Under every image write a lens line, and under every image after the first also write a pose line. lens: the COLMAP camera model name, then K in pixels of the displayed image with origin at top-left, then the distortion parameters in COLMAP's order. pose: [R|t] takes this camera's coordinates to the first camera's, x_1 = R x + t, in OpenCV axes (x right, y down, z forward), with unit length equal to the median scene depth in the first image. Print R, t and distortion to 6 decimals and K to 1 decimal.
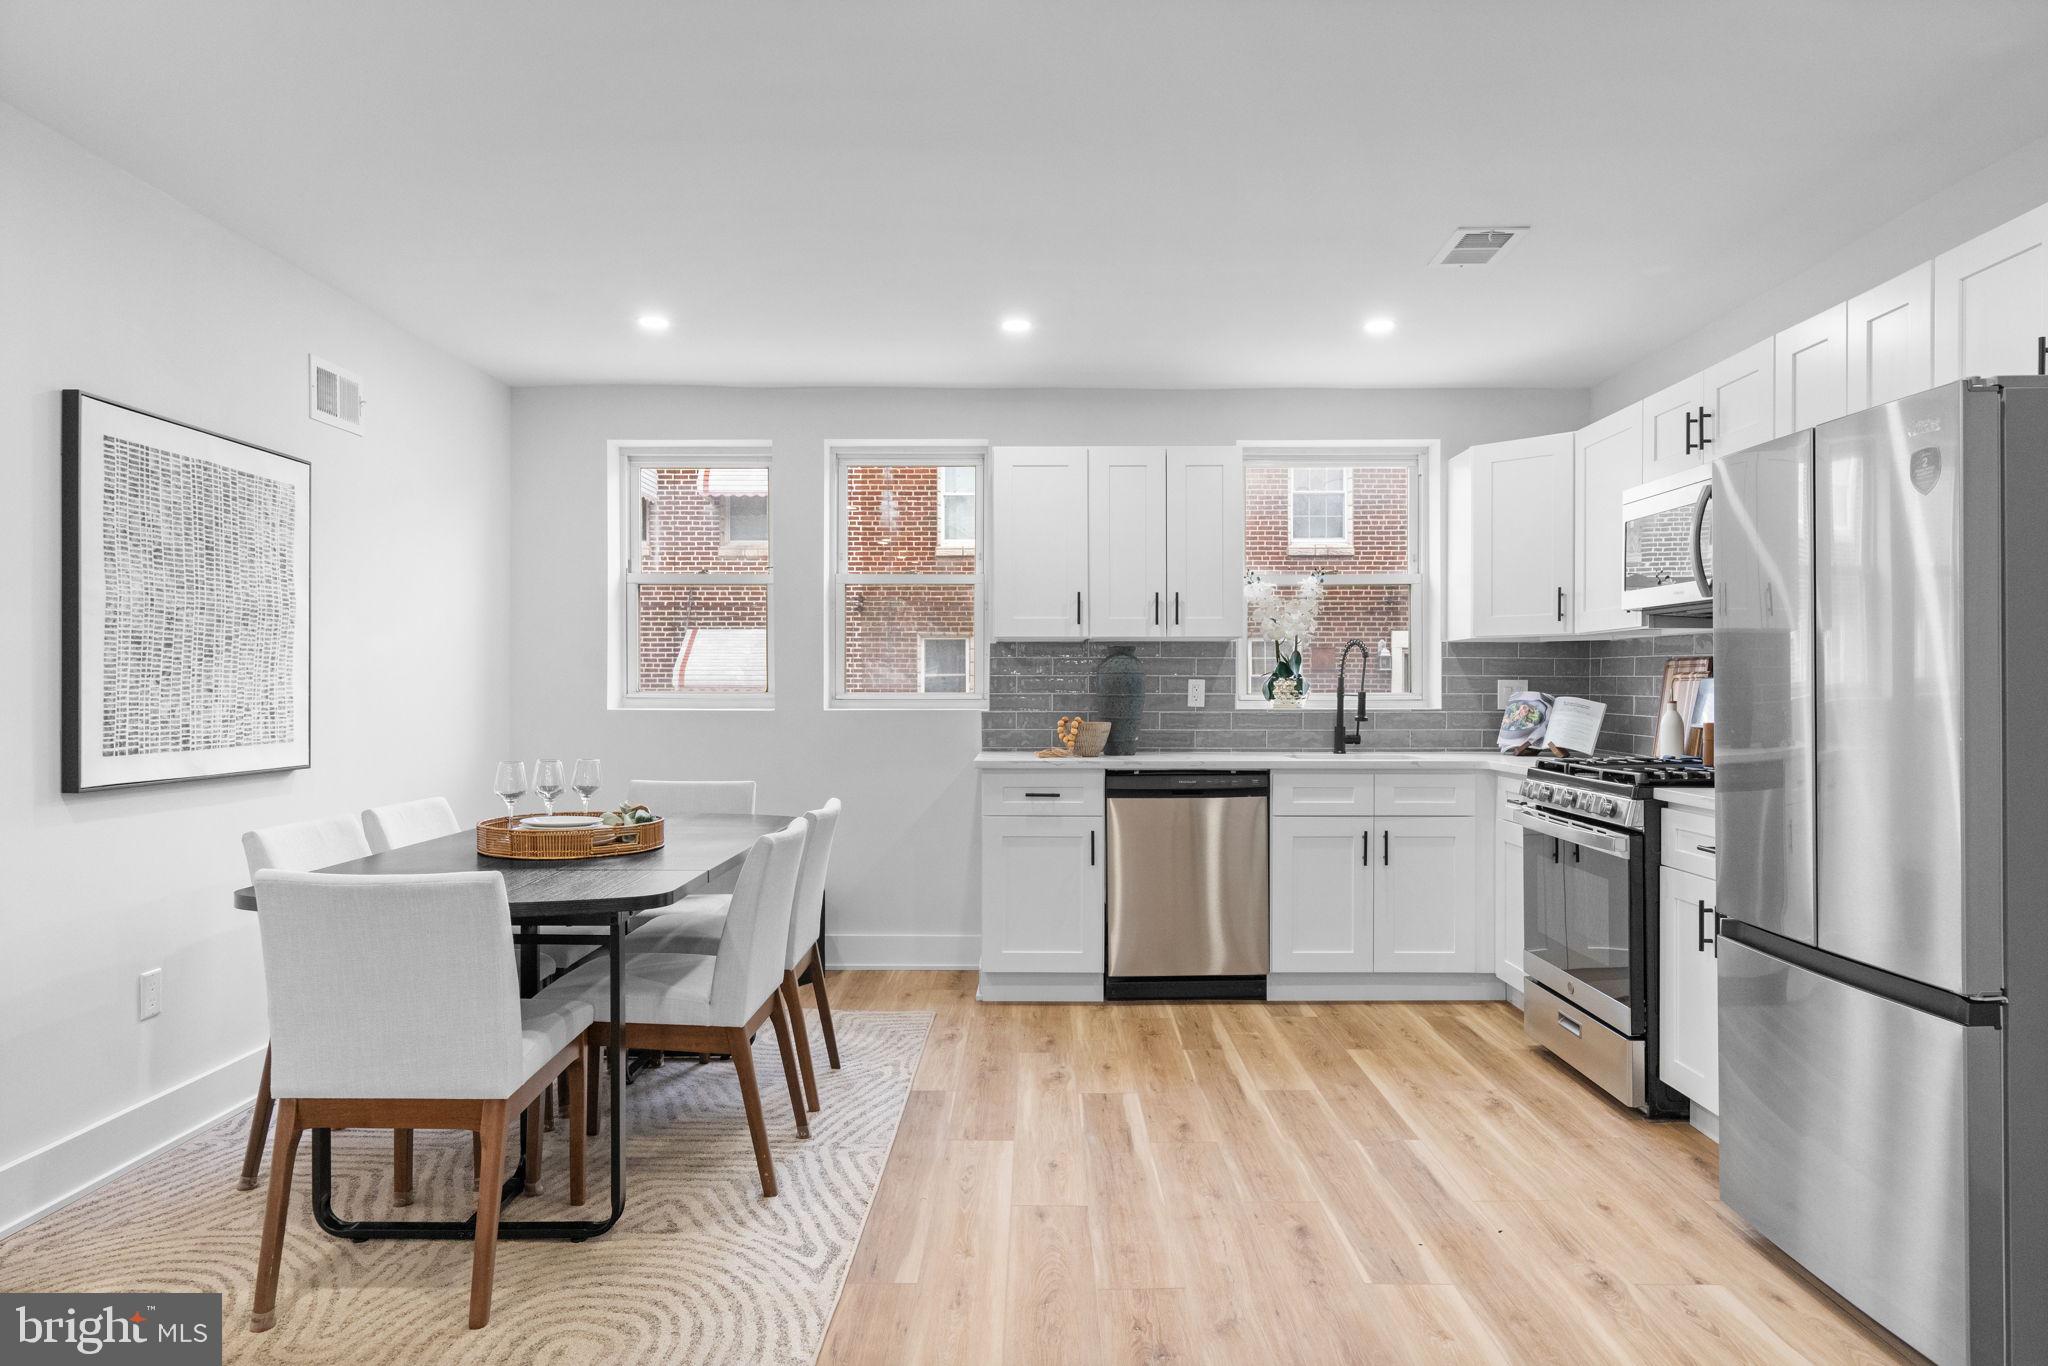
lens RADIAL K [[1284.5, 0, 1029.5], [0, 1284.5, 688.3], [0, 0, 1]] dist [0.000523, 0.001616]
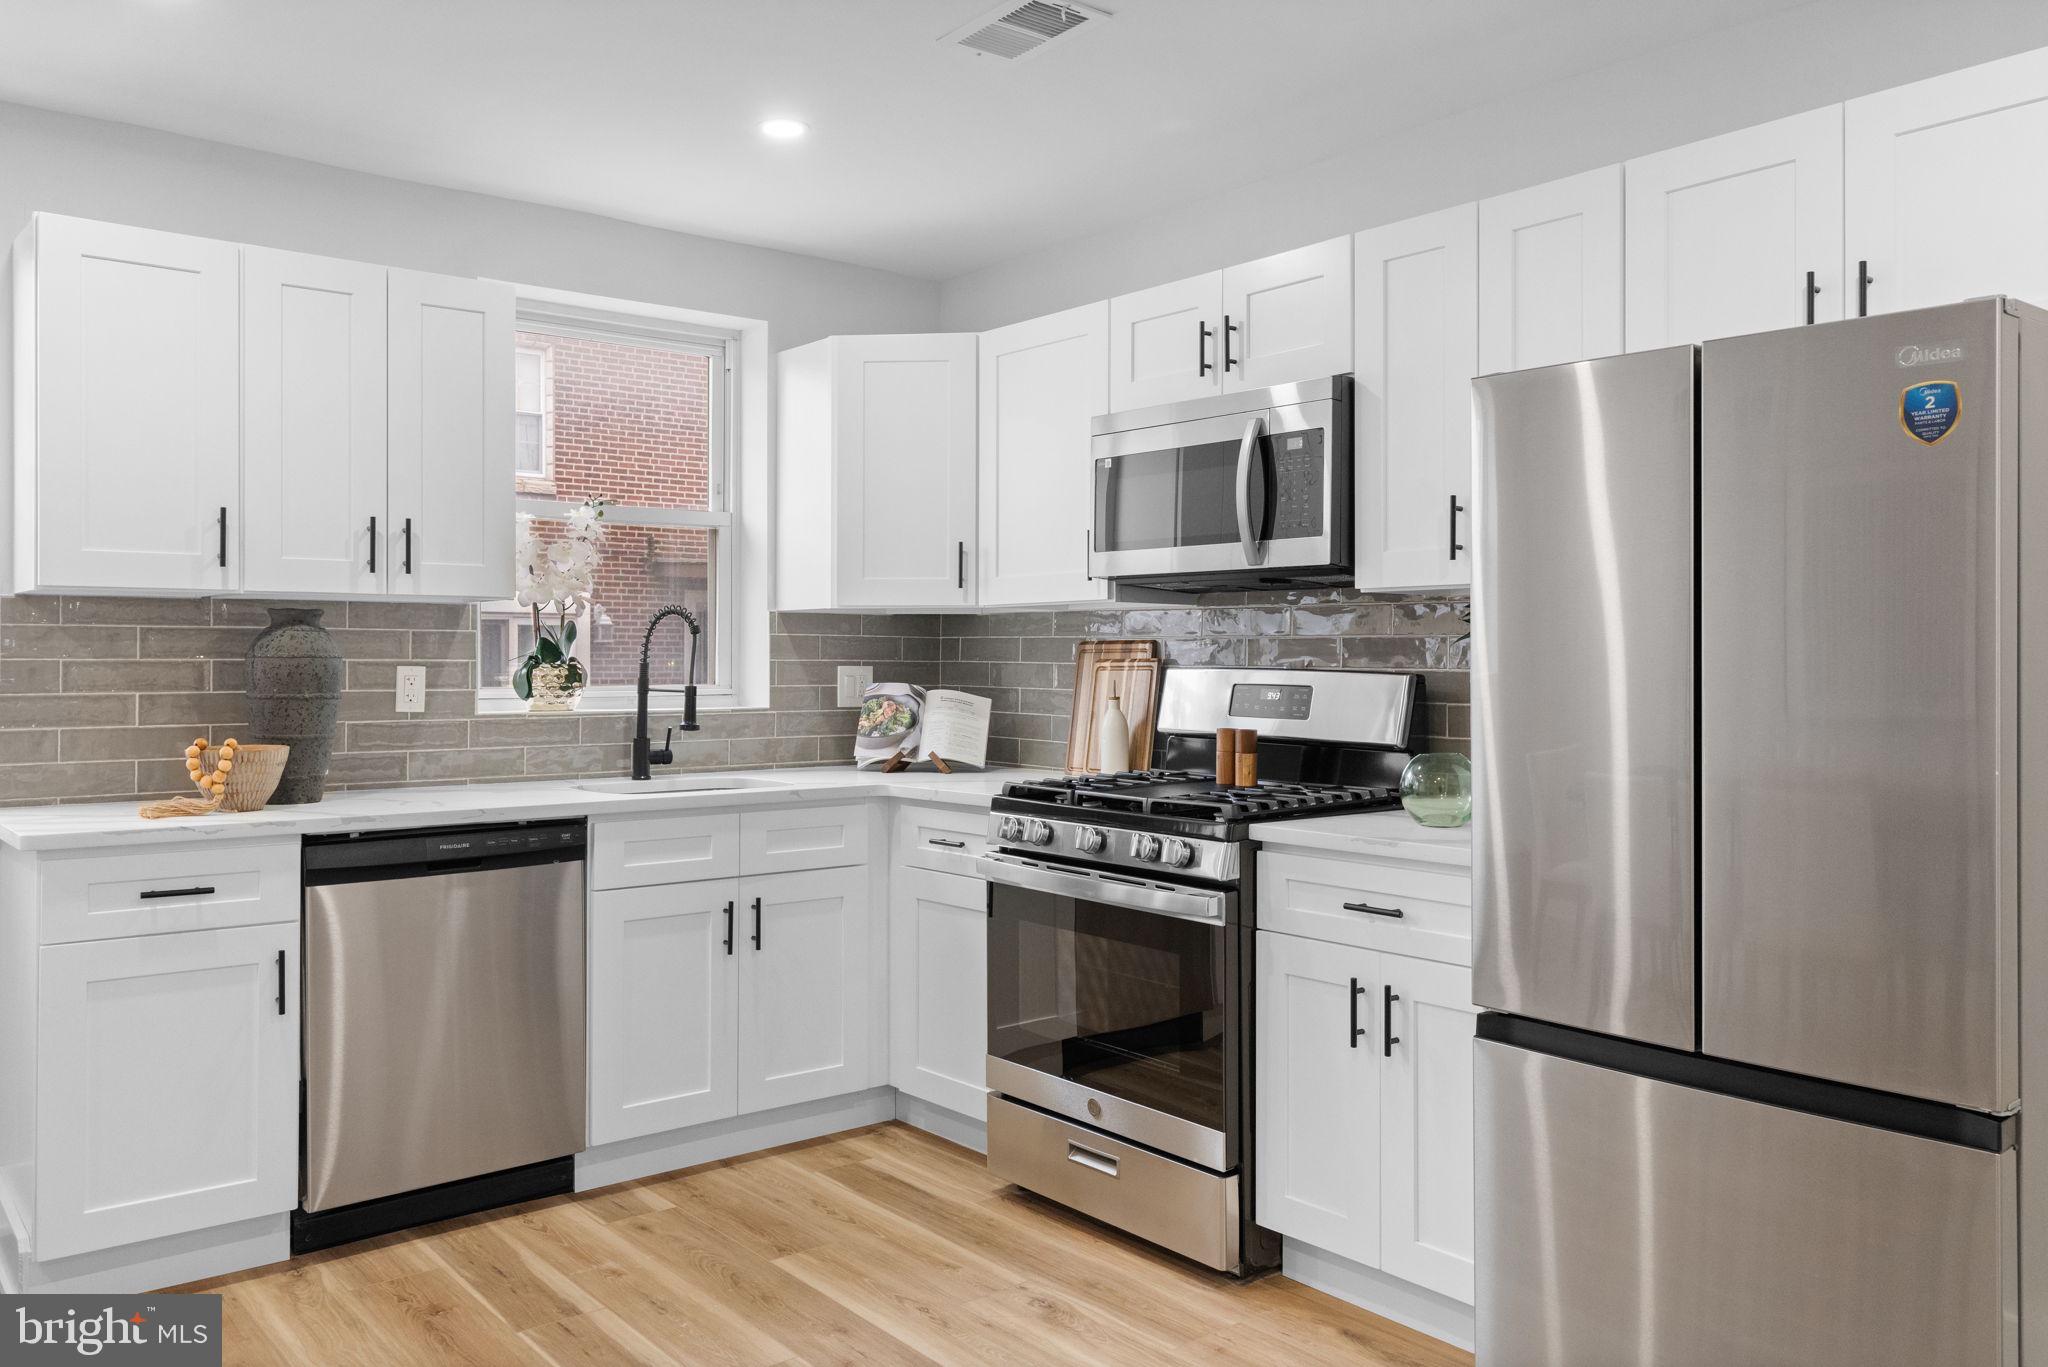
lens RADIAL K [[1566.2, 0, 1022.4], [0, 1566.2, 647.9], [0, 0, 1]] dist [0.004518, -0.001762]
pose [[0.768419, 0.005143, 0.639926, -0.132401], [-0.000620, 0.999973, -0.007291, -0.011648], [-0.639947, 0.005206, 0.768402, 0.289369]]
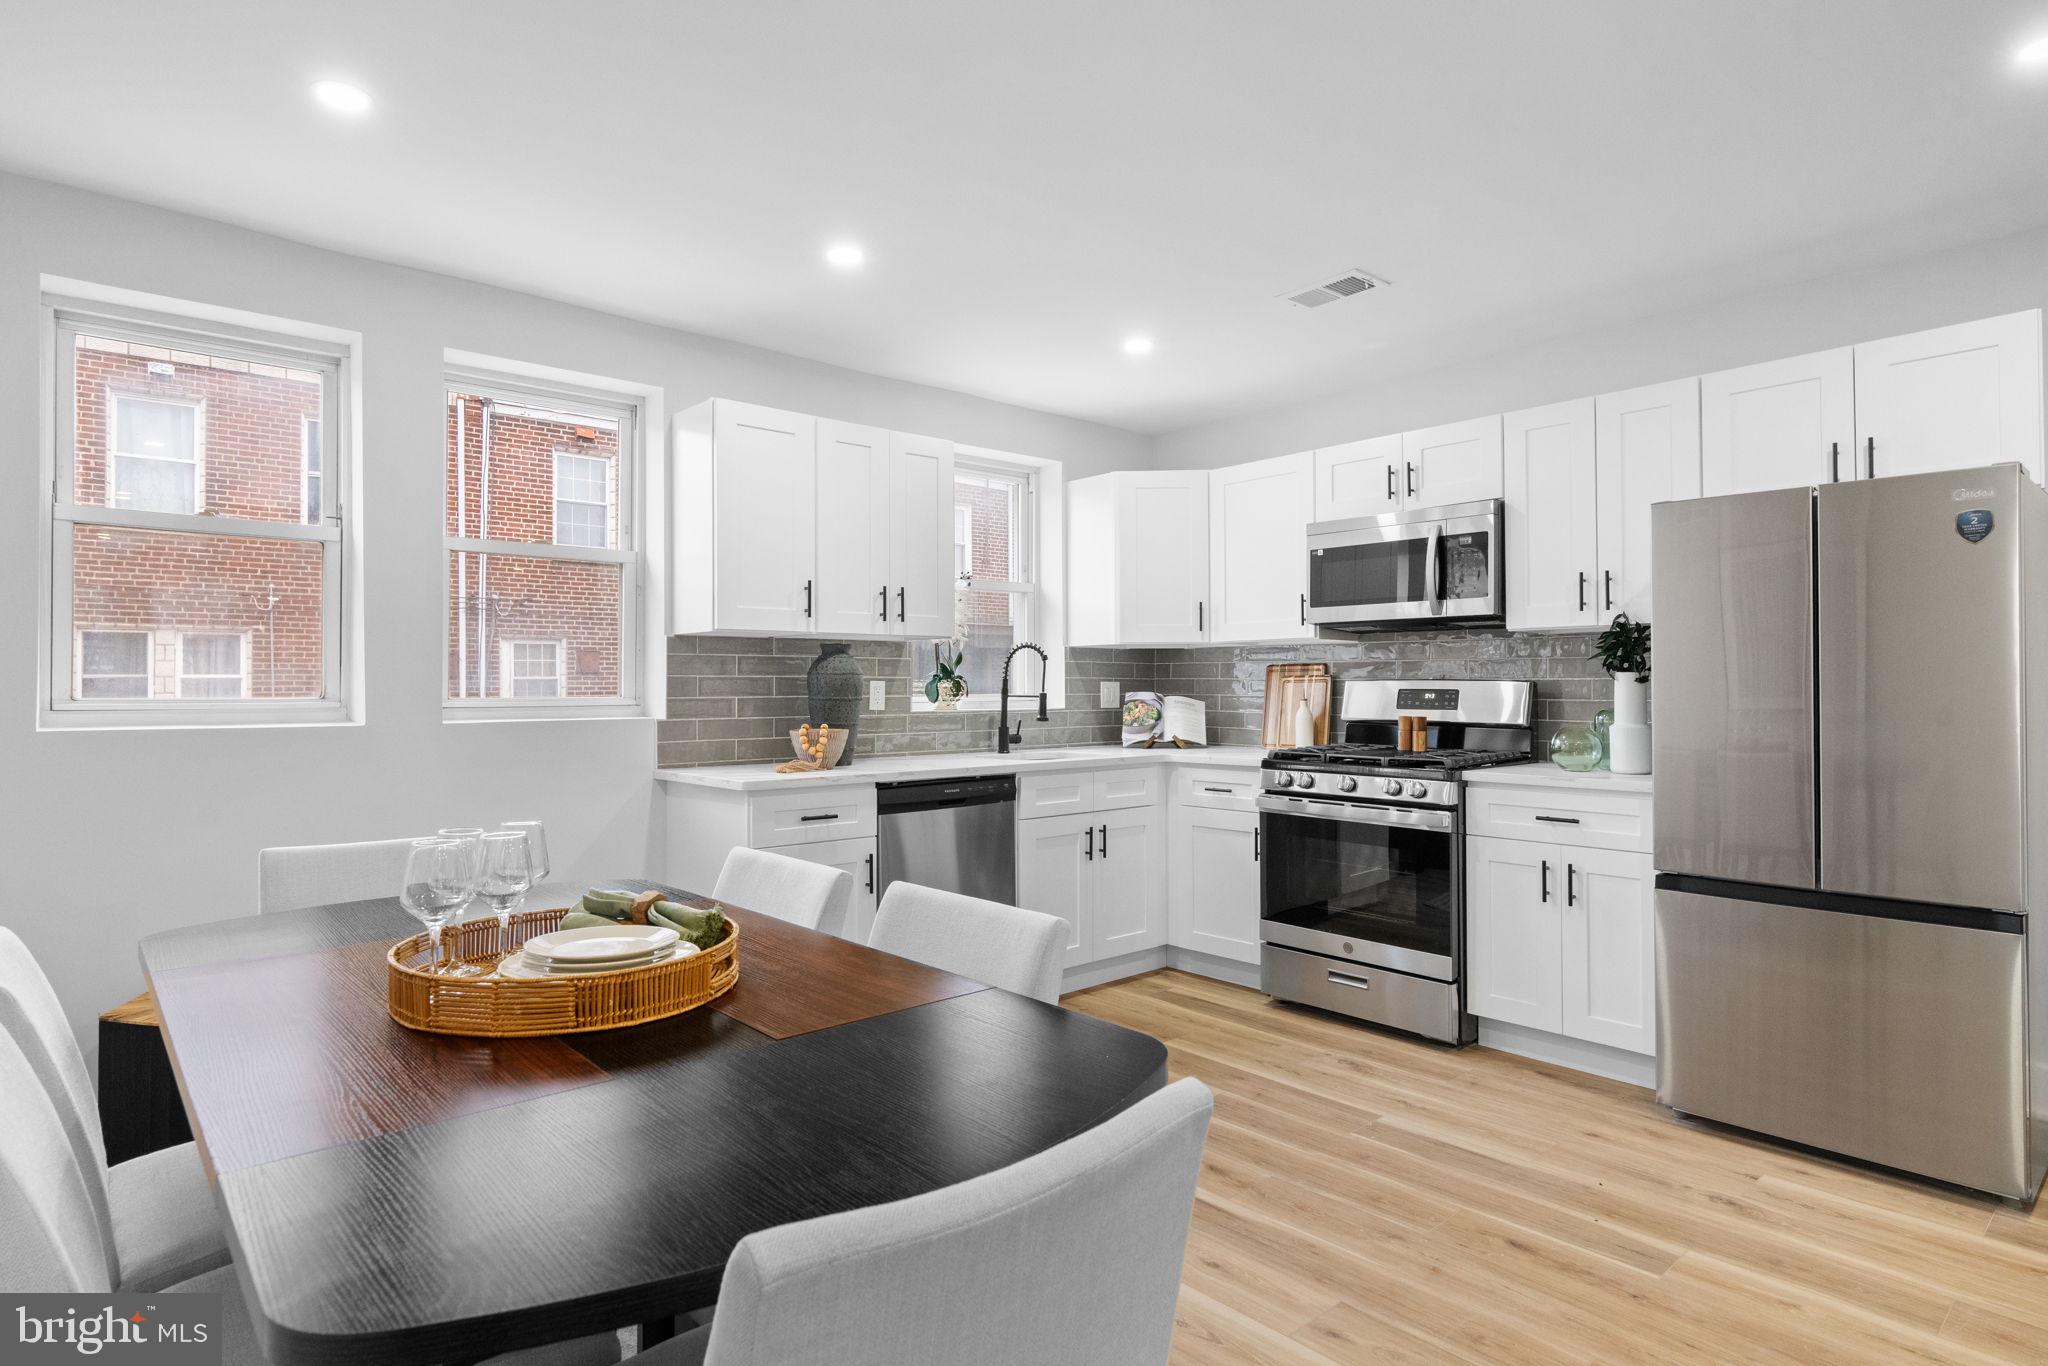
lens RADIAL K [[1096.0, 0, 1023.1], [0, 1096.0, 672.7], [0, 0, 1]] dist [-0.002724, -0.000010]
pose [[0.743813, 0.005862, 0.668362, -0.368648], [0.004215, 0.999901, -0.013461, -0.002085], [-0.668374, 0.012830, 0.743715, 0.369664]]
